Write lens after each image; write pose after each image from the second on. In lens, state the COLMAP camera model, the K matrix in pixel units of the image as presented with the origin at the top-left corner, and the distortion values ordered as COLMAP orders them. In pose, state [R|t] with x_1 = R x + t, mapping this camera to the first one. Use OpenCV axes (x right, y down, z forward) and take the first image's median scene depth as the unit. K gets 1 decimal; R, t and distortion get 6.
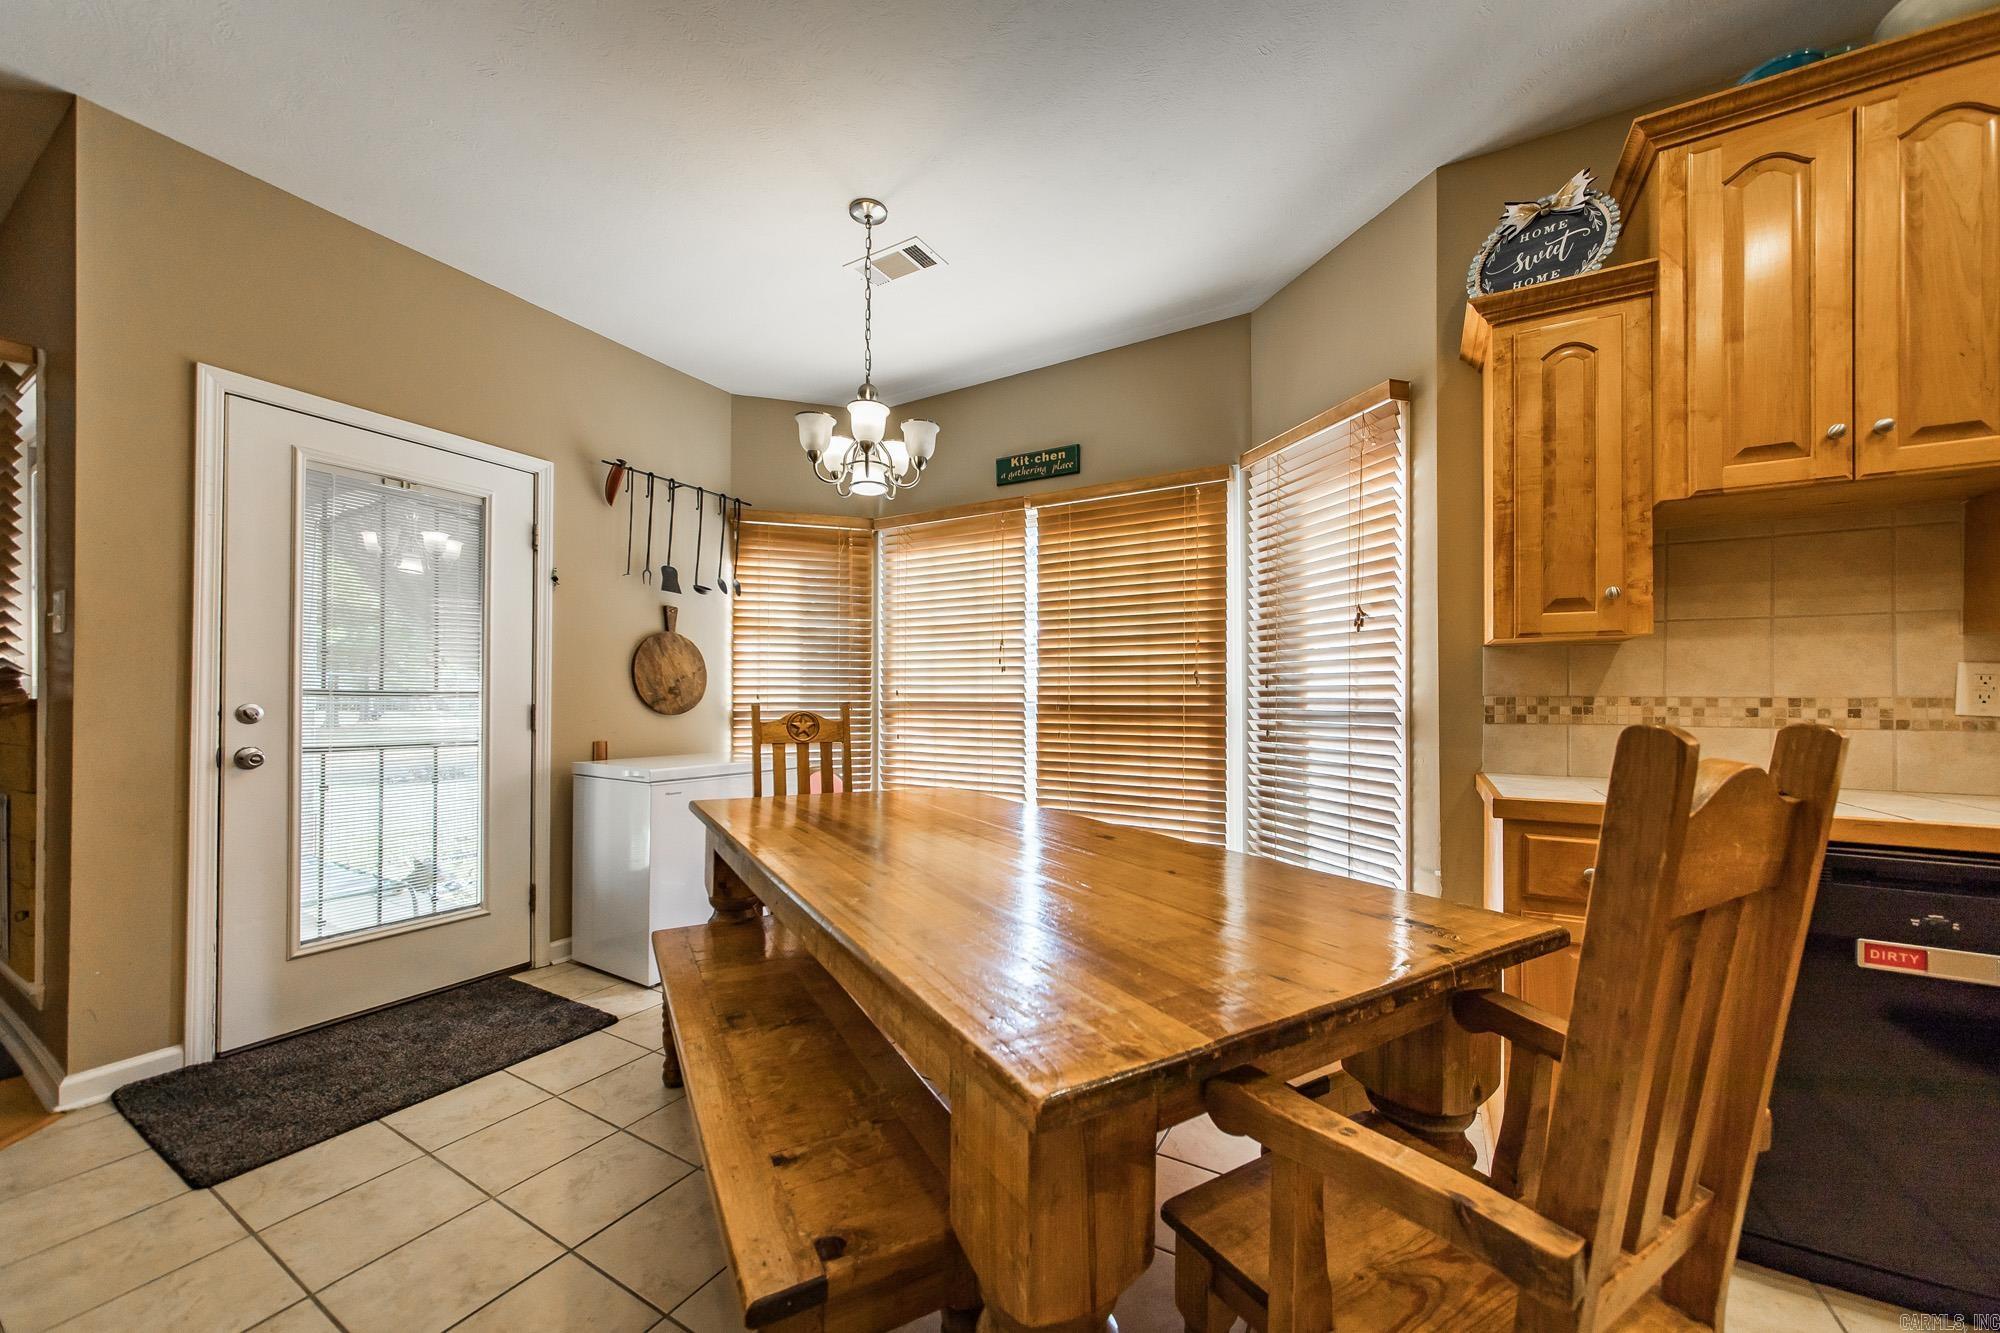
lens RADIAL K [[716.7, 0, 997.0], [0, 716.7, 694.1], [0, 0, 1]] dist [-0.007118, 0.000025]
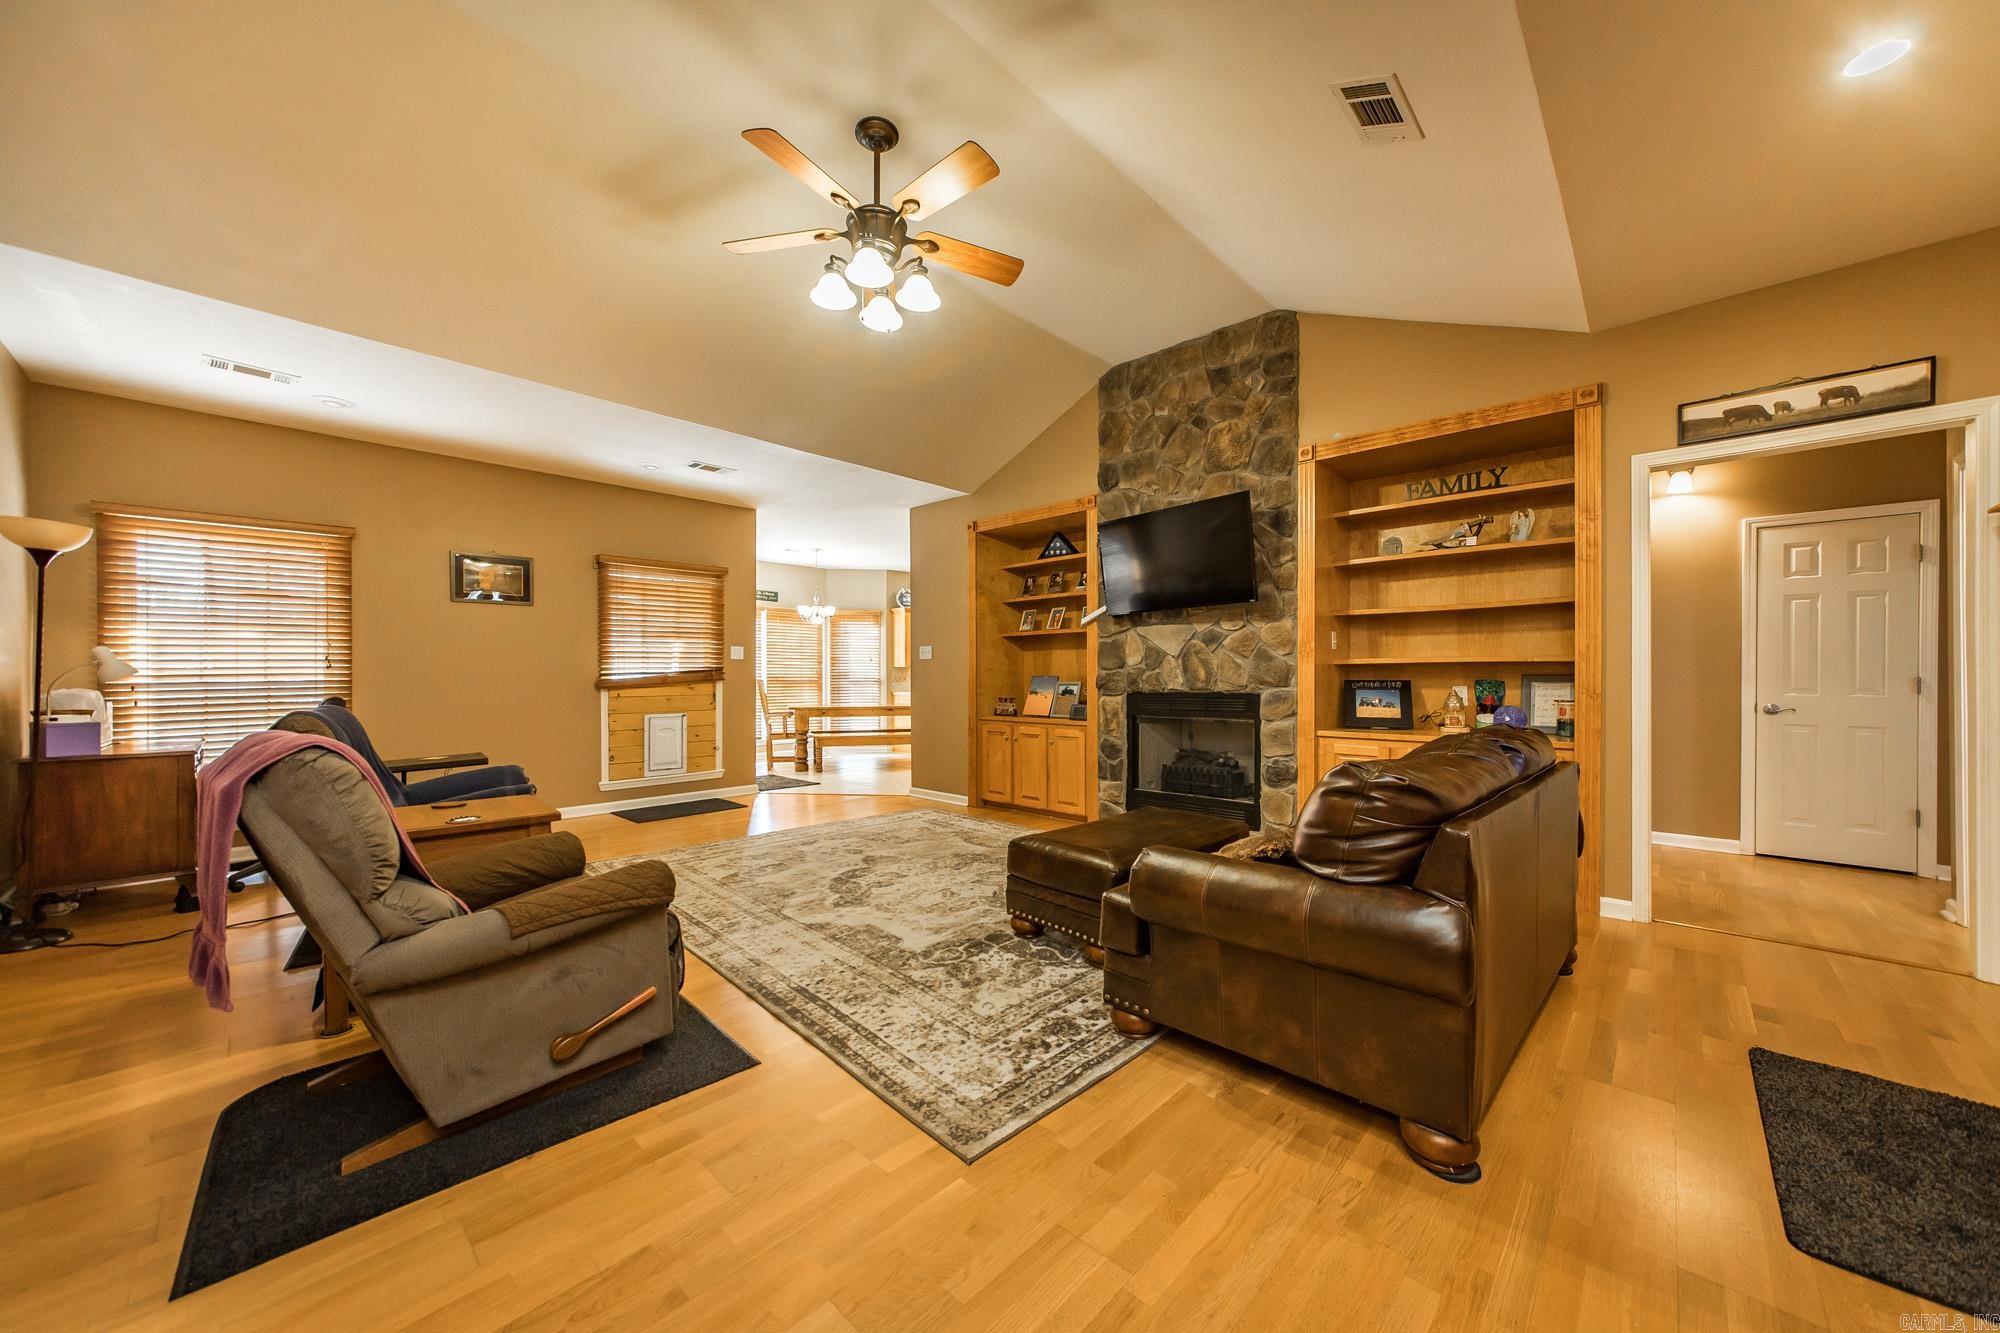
lens RADIAL K [[709.2, 0, 1000.0], [0, 709.2, 666.5], [0, 0, 1]] dist [0.000125, -0.000013]
pose [[0.234607, -0.004402, 0.972080, -2.553559], [-0.005043, 0.999971, 0.005745, -0.062471], [-0.972077, -0.006250, 0.234578, -0.592430]]
